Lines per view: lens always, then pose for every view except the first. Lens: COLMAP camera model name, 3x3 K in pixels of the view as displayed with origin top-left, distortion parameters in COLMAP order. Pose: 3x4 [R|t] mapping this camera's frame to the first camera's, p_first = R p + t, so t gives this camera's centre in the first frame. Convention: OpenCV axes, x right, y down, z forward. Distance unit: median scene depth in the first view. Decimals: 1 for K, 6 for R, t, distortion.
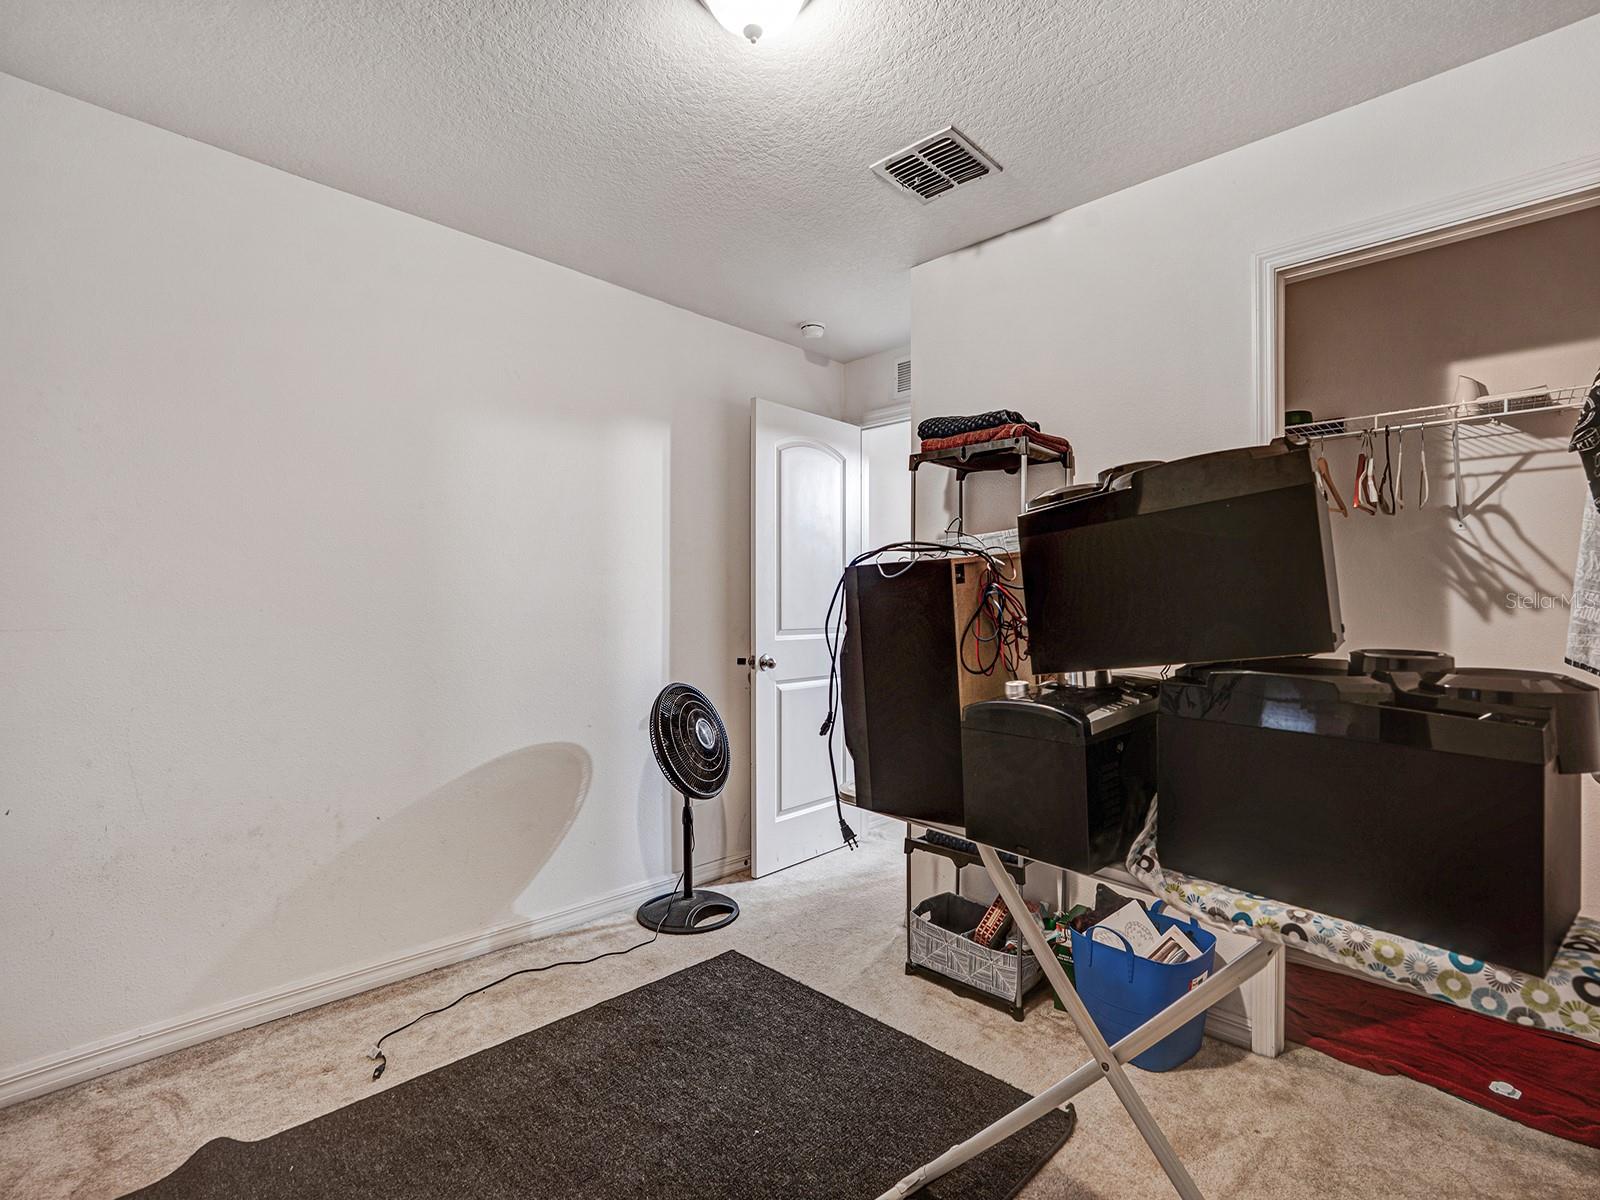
lens RADIAL K [[766.1, 0, 803.7], [0, 766.1, 607.6], [0, 0, 1]] dist [-0.003339, 0.000277]
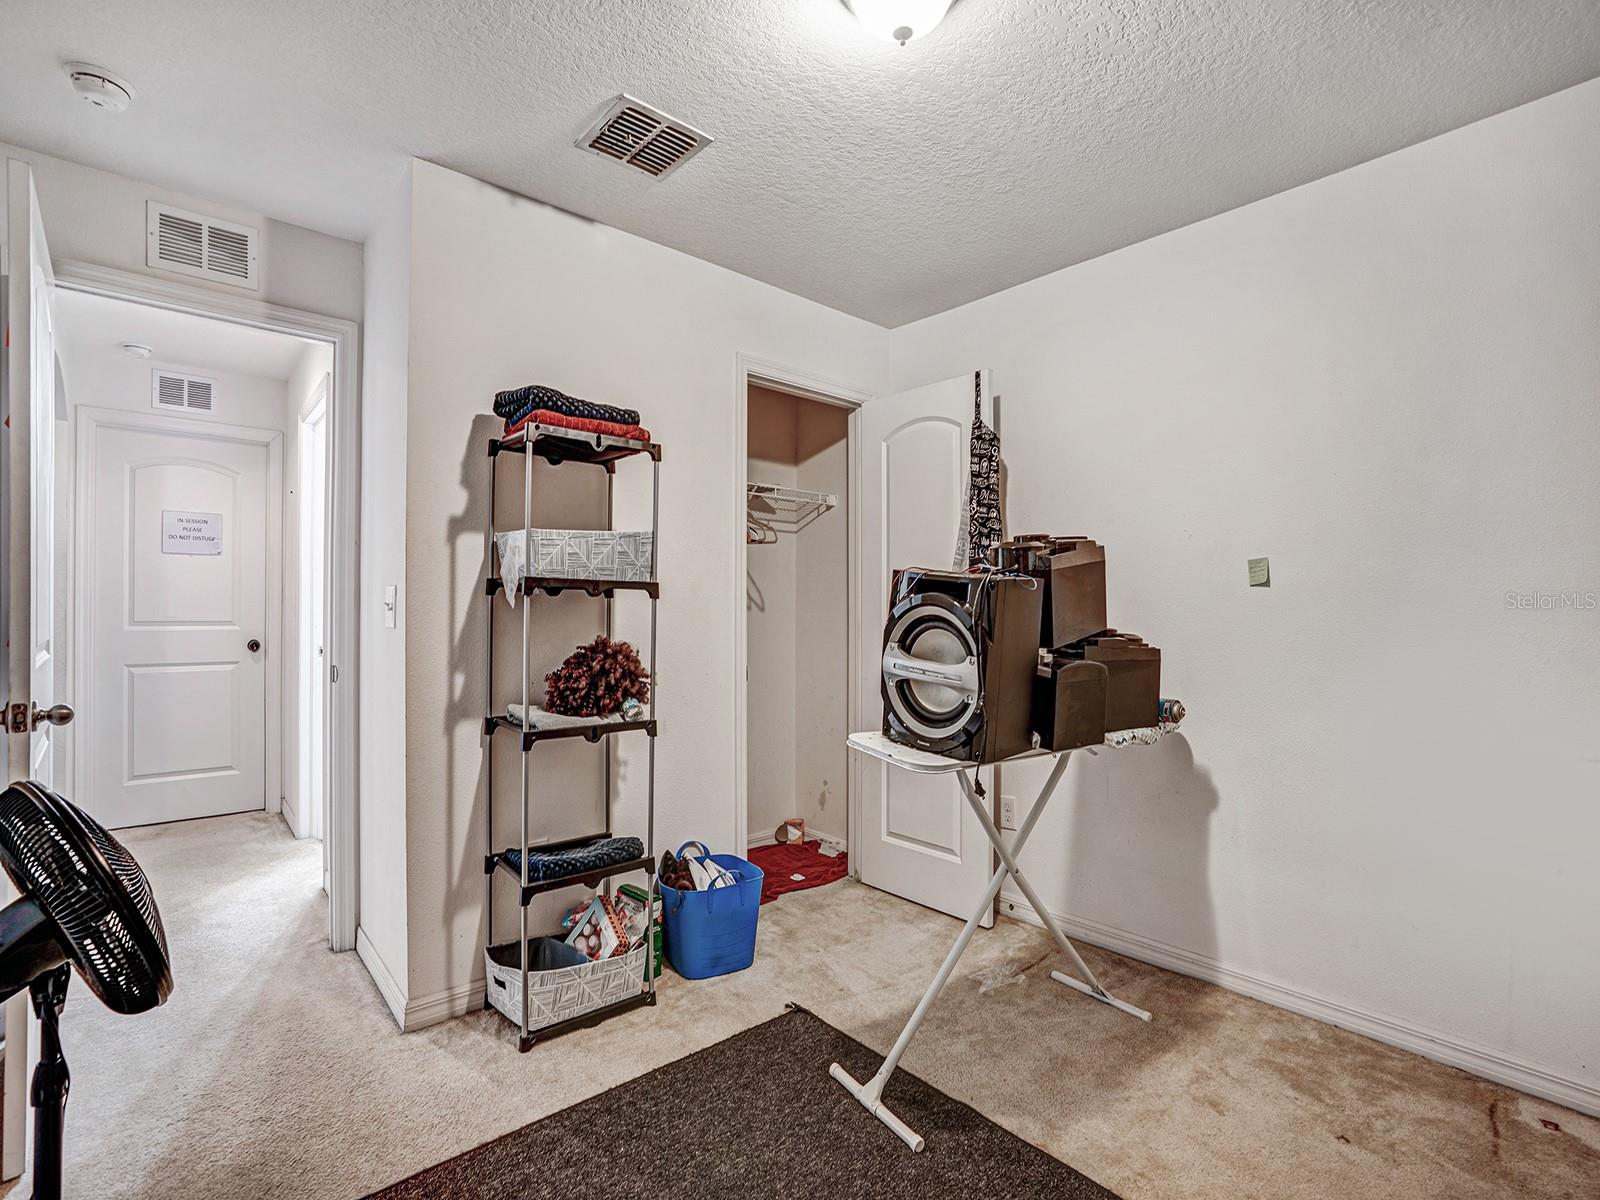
lens RADIAL K [[766.1, 0, 803.7], [0, 766.1, 607.6], [0, 0, 1]] dist [-0.003339, 0.000277]
pose [[0.089580, 0.000057, 0.995980, -0.699190], [-0.000207, 1.000000, -0.000038, 0.000621], [-0.995980, -0.000202, 0.089580, 0.669035]]
